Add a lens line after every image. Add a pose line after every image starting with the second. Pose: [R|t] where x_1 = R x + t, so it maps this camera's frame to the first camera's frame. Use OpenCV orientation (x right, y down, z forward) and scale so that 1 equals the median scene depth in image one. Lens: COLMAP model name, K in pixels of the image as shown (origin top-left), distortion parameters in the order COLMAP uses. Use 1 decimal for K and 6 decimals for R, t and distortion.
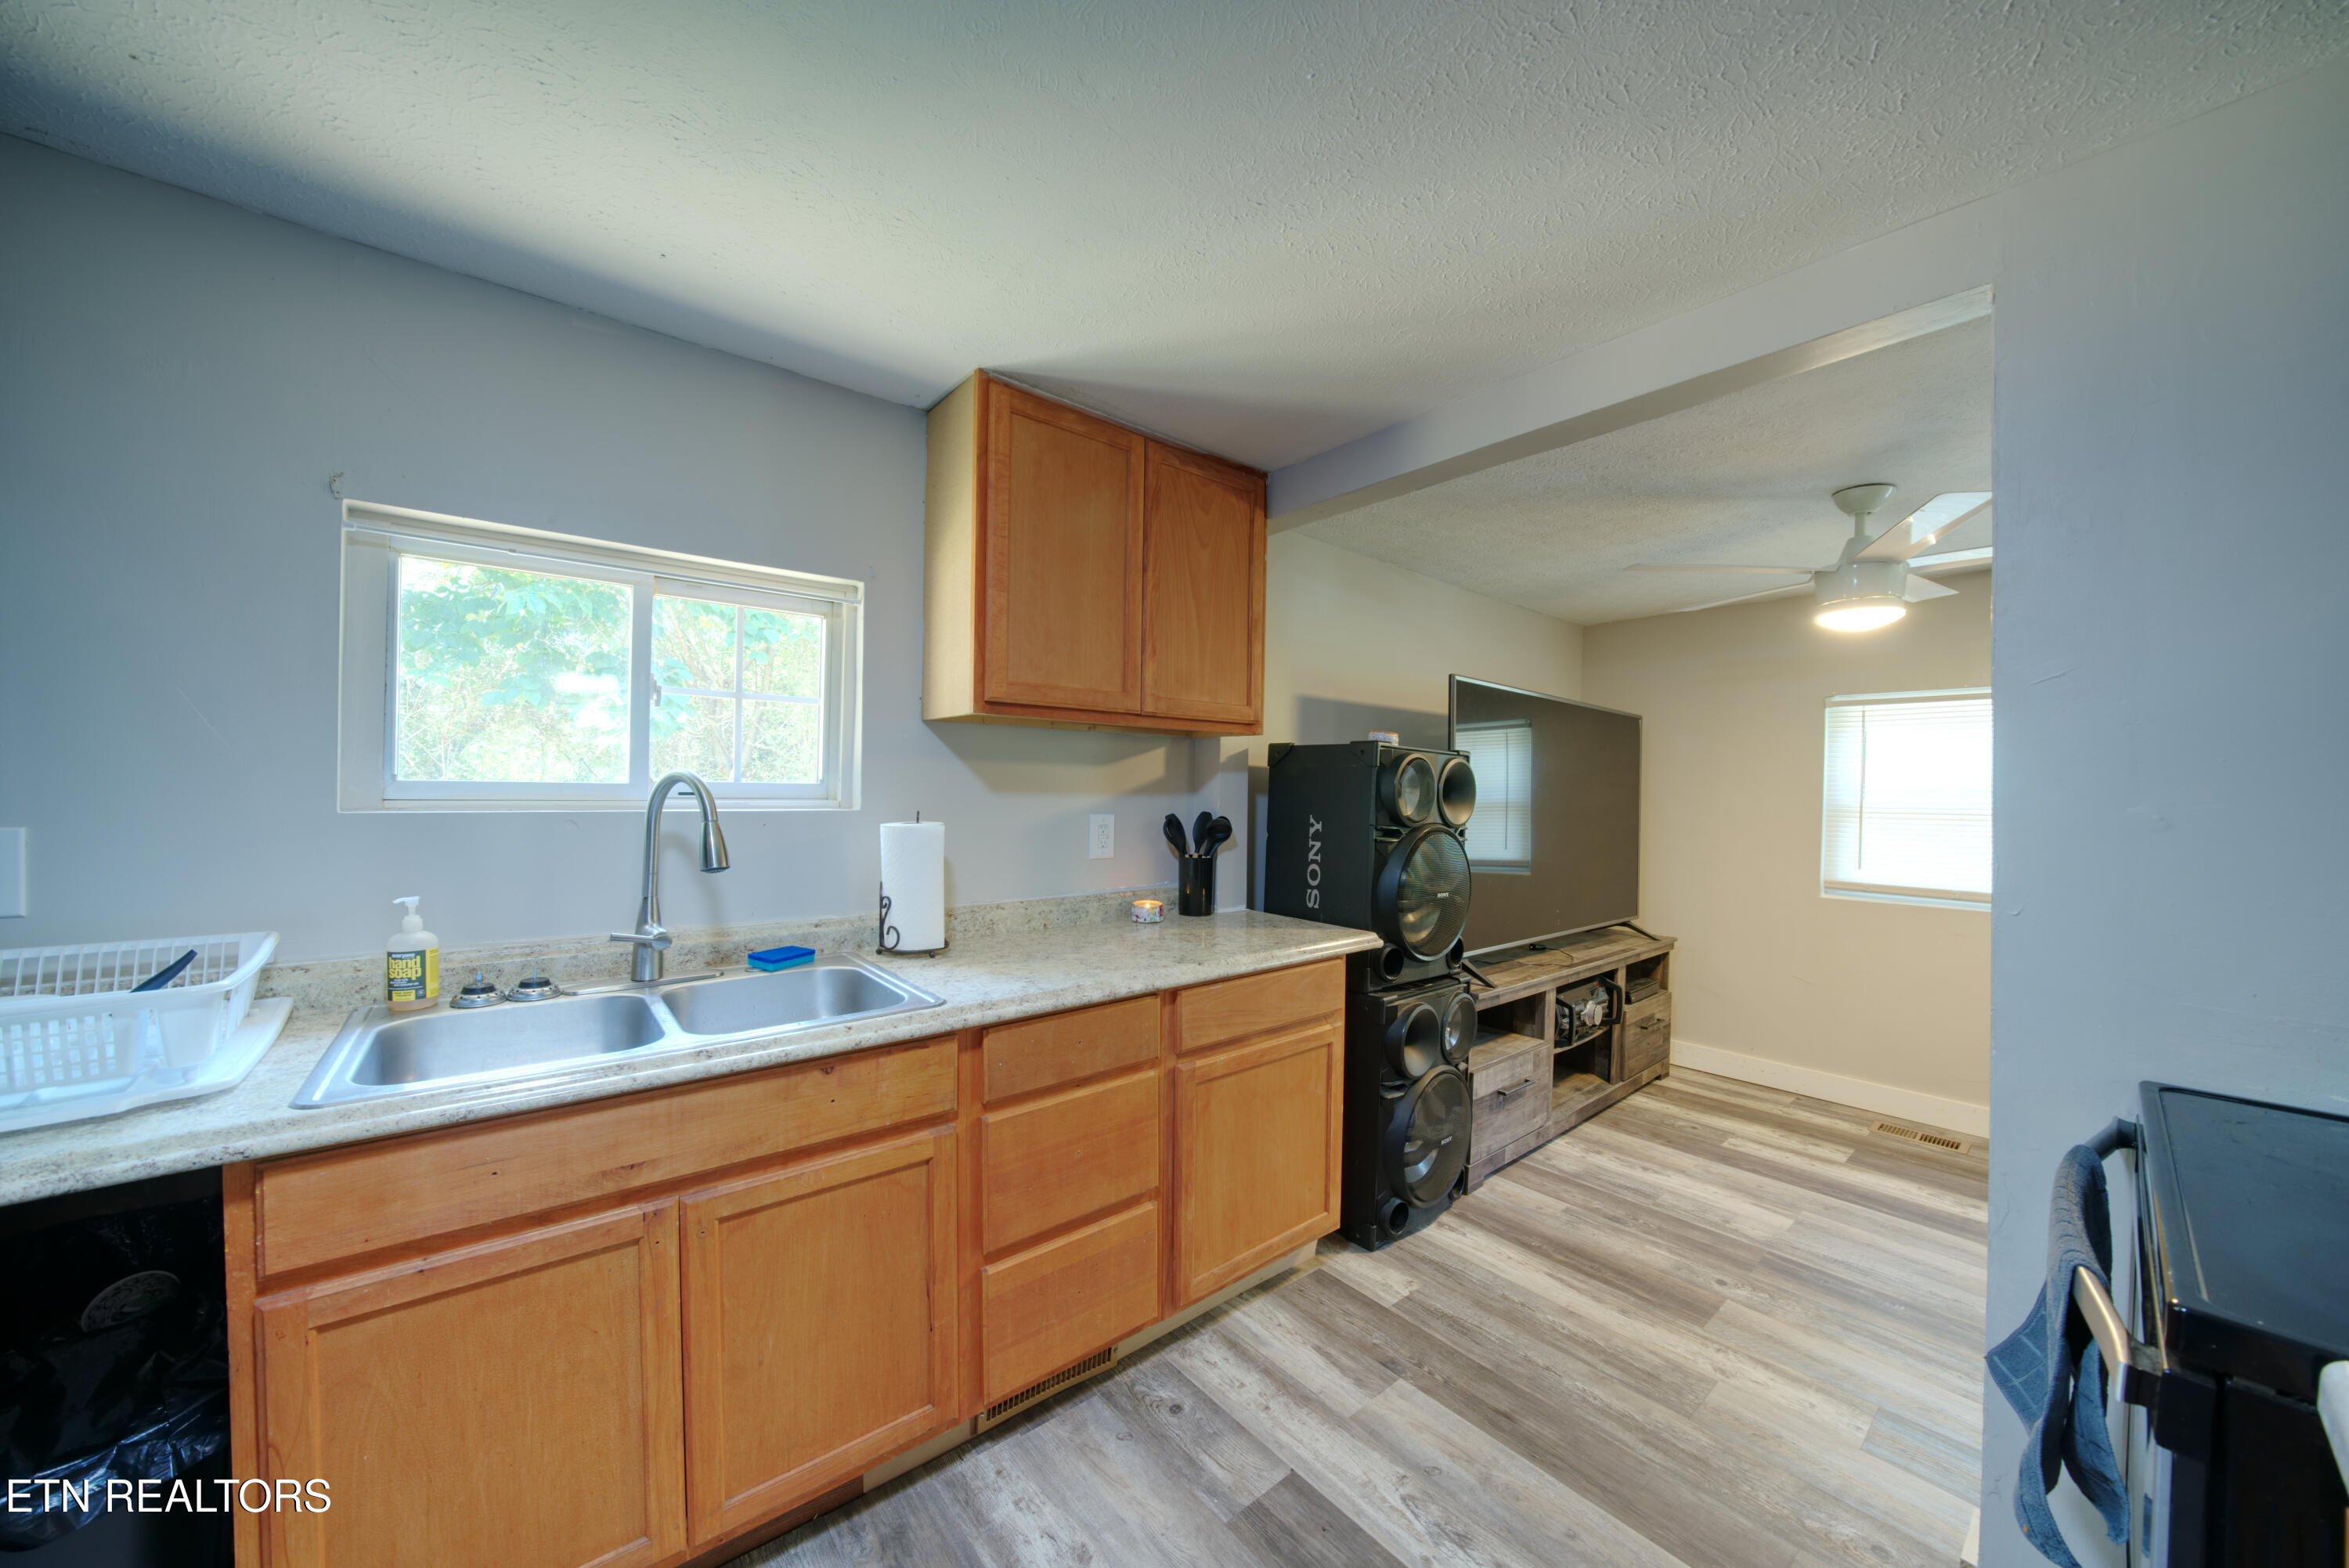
lens RADIAL K [[813.8, 0, 1177.1], [0, 813.8, 794.5], [0, 0, 1]] dist [-0.021937, 0.000043]
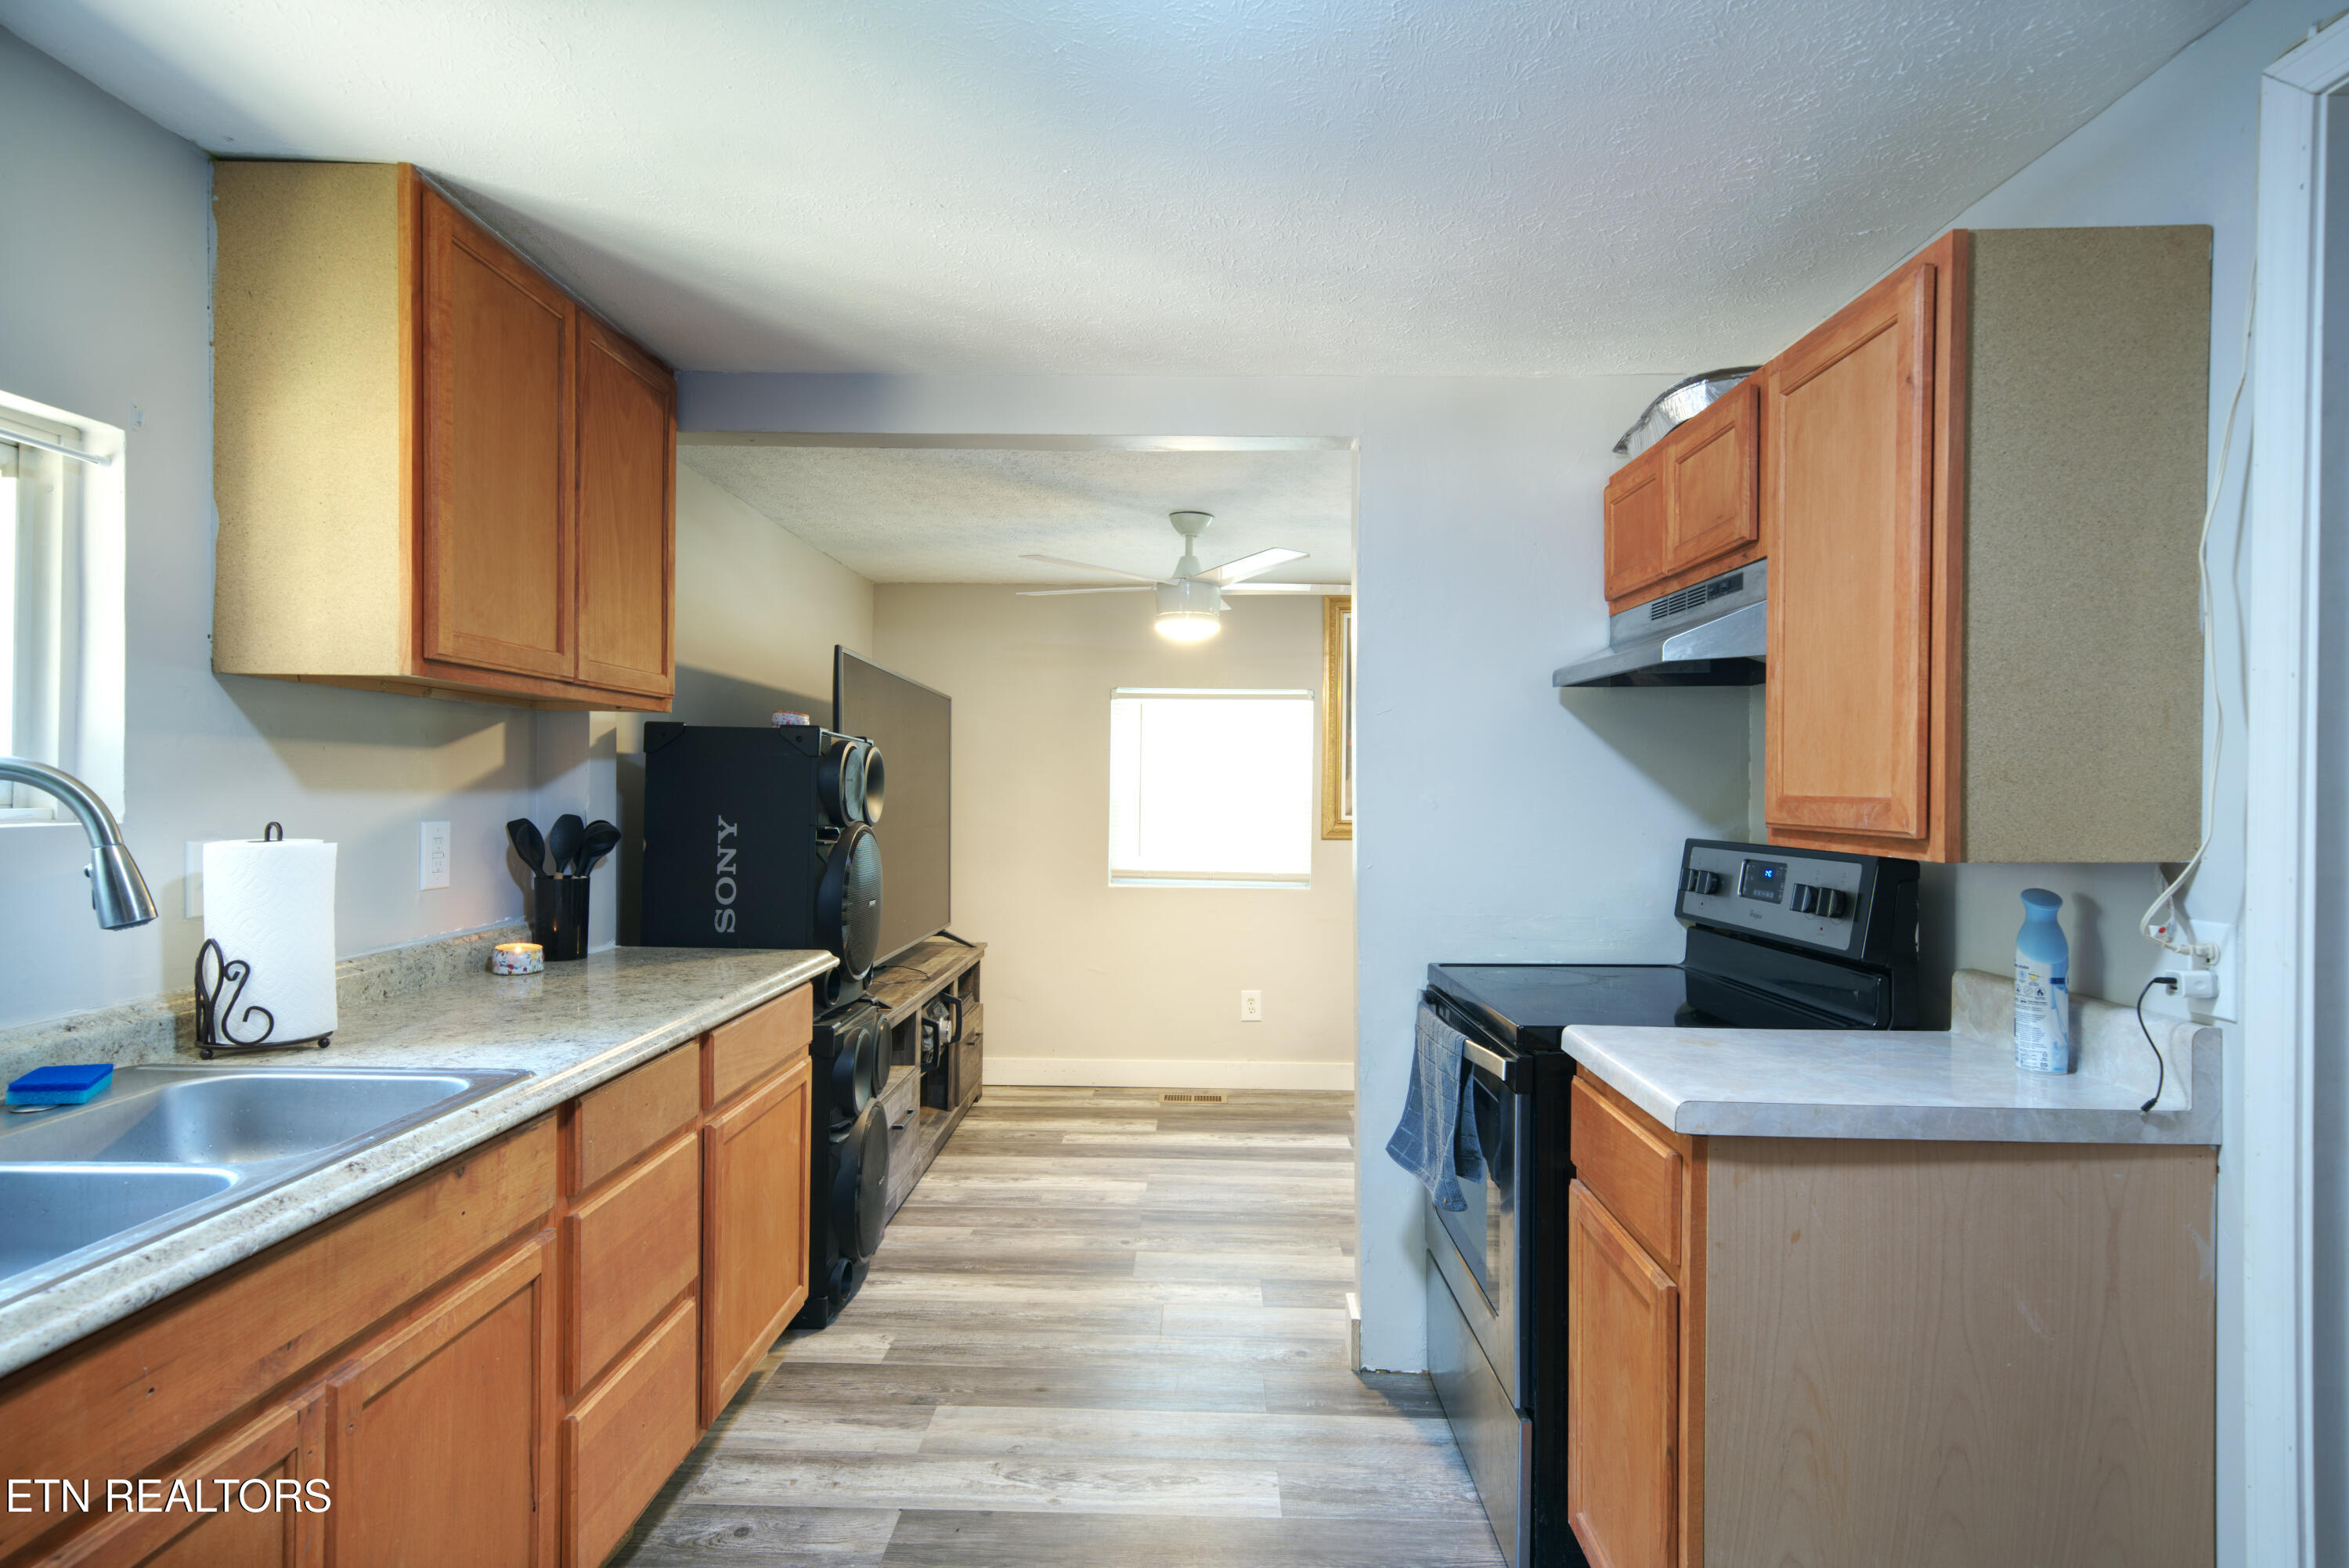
lens RADIAL K [[1238.9, 0, 1172.8], [0, 1238.9, 790.7], [0, 0, 1]] dist [0.005461, 0.001484]
pose [[0.657892, -0.009339, 0.753055, -0.494790], [0.005844, 0.999956, 0.007295, -0.005764], [-0.753090, -0.000399, 0.657918, -0.133391]]
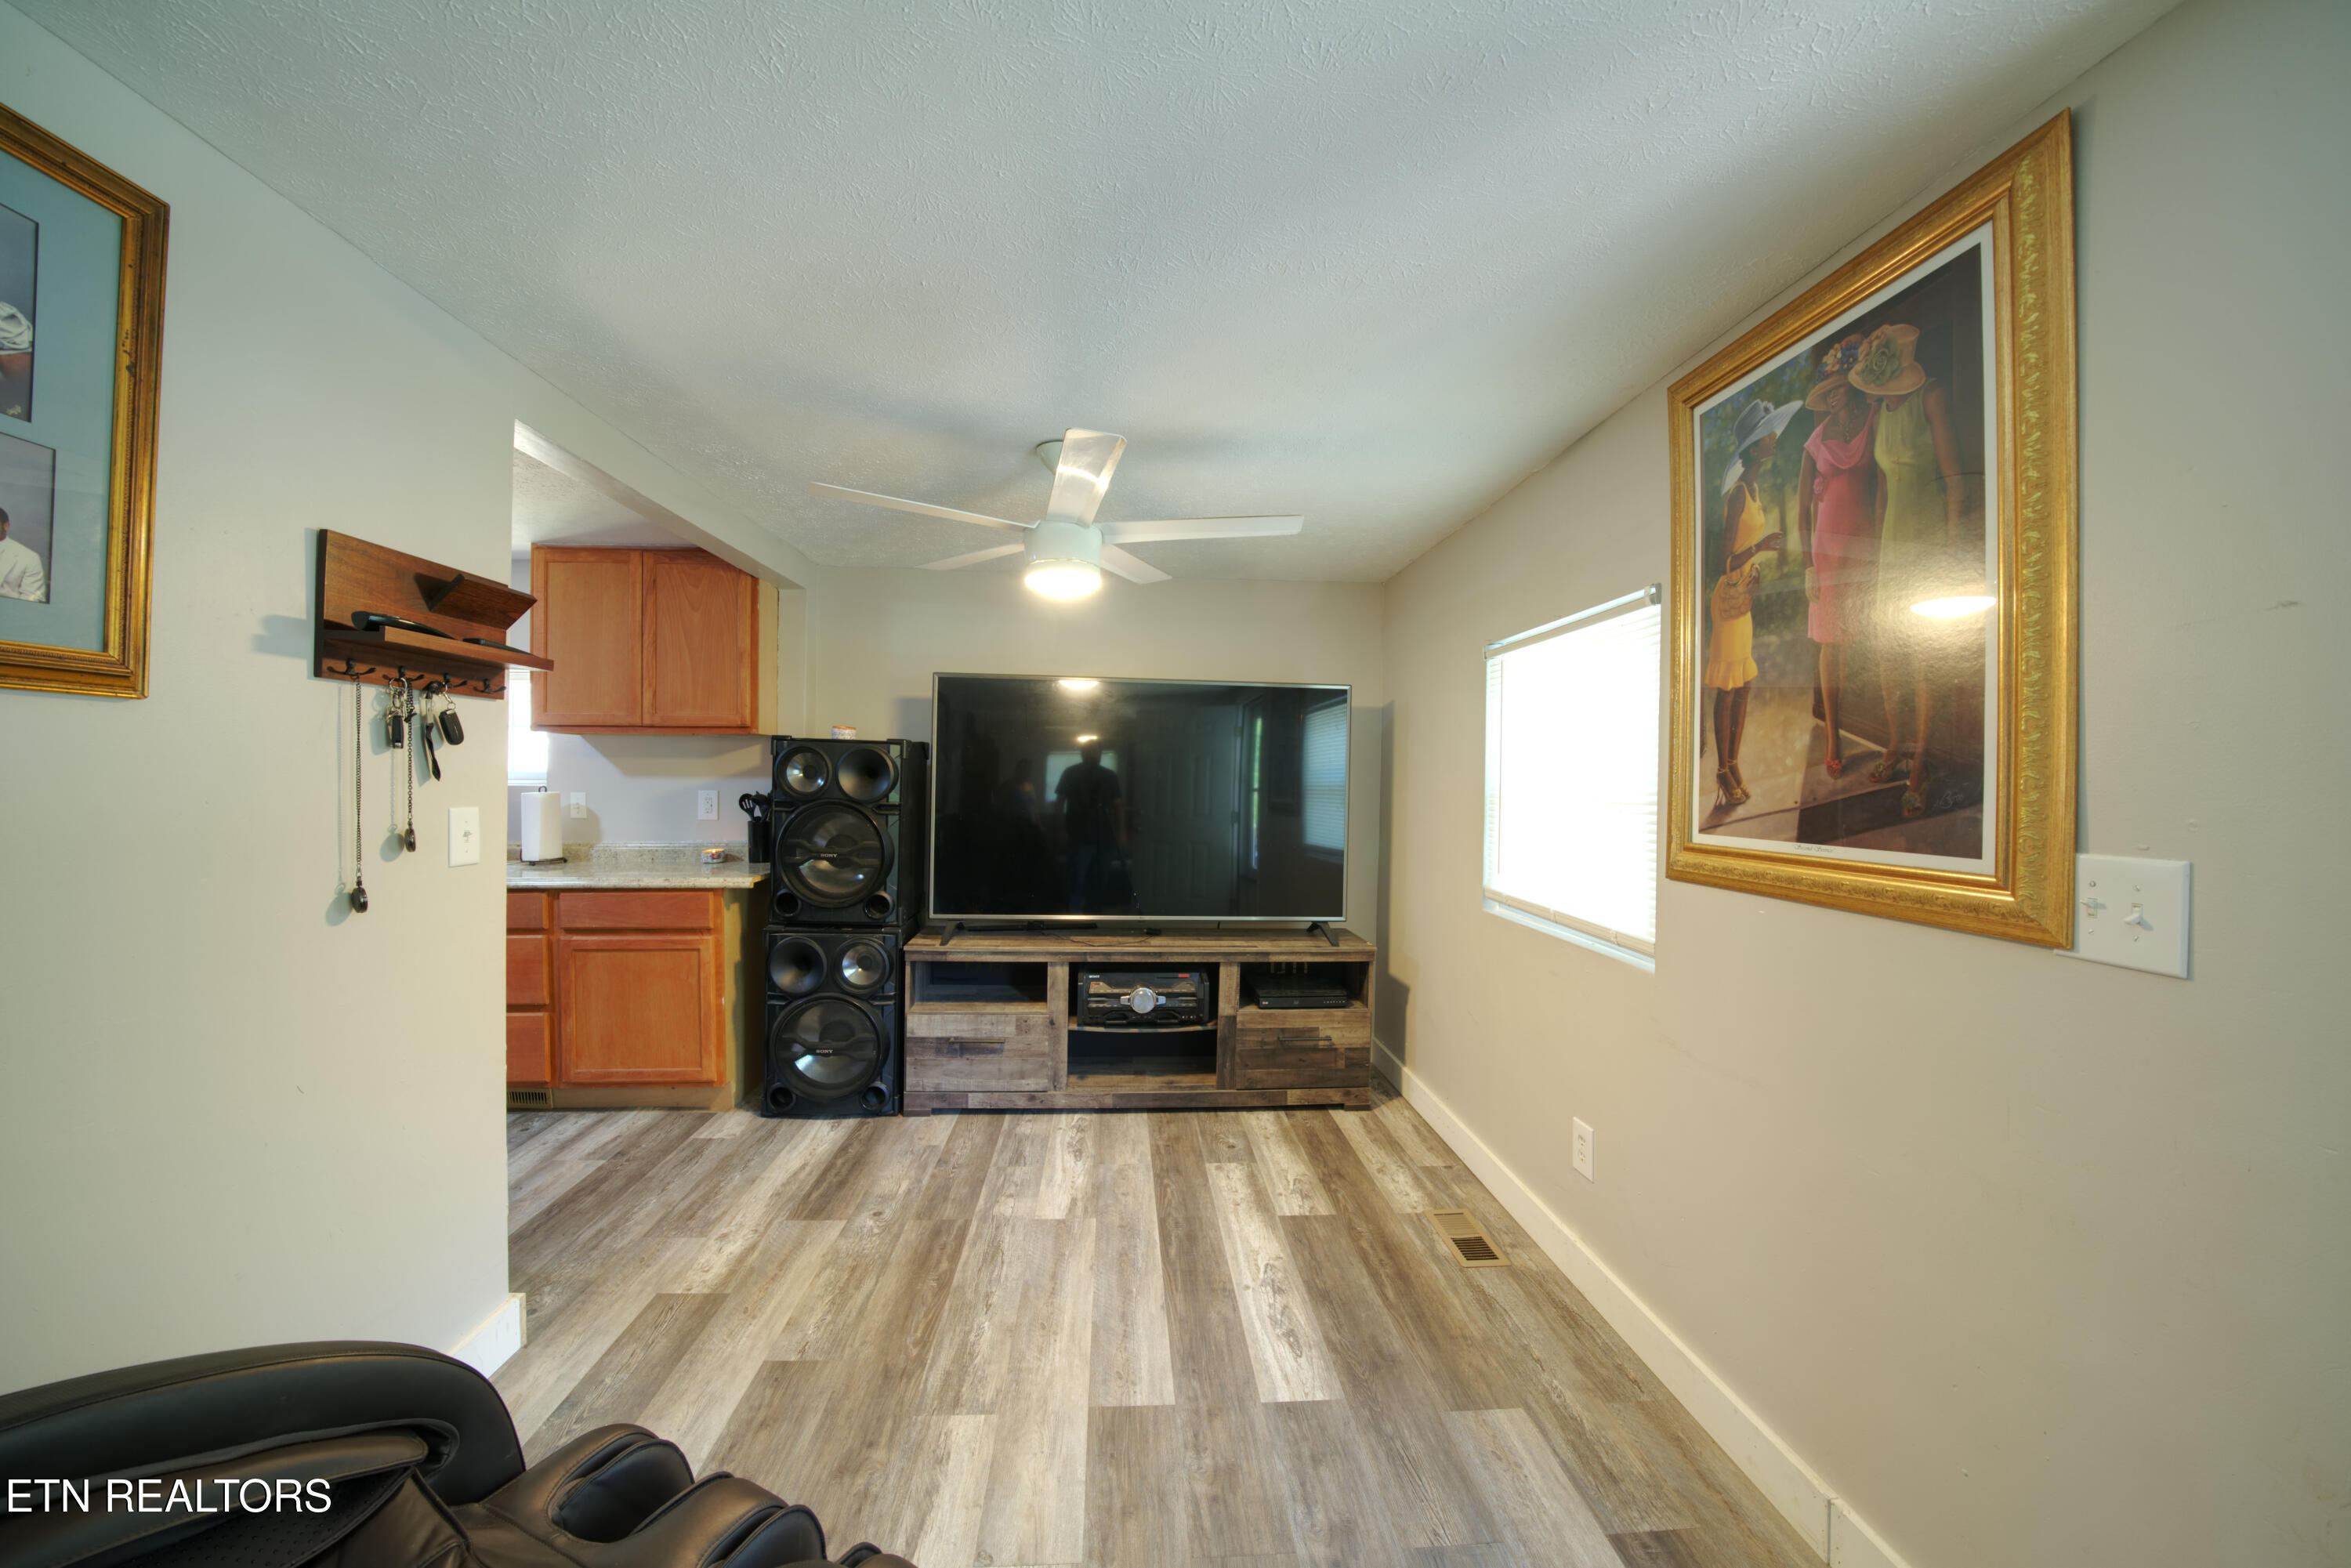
lens RADIAL K [[814.6, 0, 1150.5], [0, 814.6, 781.3], [0, 0, 1]] dist [-0.021937, 0.000043]
pose [[0.804529, -0.004503, -0.593896, 1.561075], [-0.000843, 0.999962, -0.008723, 0.020909], [0.593912, 0.007518, 0.804495, 0.302996]]
